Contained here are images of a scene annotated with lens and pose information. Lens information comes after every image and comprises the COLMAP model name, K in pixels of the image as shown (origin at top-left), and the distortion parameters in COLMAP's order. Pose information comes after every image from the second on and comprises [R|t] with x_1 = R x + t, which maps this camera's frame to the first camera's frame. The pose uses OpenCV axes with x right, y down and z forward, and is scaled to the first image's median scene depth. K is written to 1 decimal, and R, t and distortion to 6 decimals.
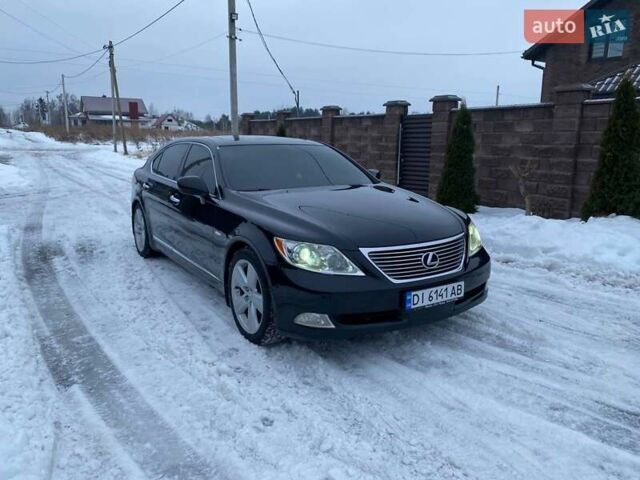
lens RADIAL K [[498.9, 0, 320.0], [0, 498.9, 240.0], [0, 0, 1]] dist [0.032326, -0.001878]
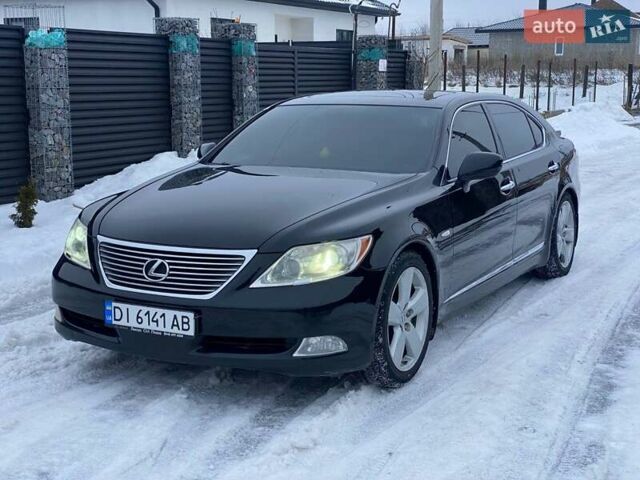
lens RADIAL K [[956.8, 0, 309.0], [0, 956.8, 239.6], [0, 0, 1]] dist [0.132571, -0.049651]
pose [[0.486452, 0.141142, -0.862231, 1.525257], [-0.177424, 0.982261, 0.060691, -0.126627], [0.855503, 0.123457, 0.502865, 0.487959]]
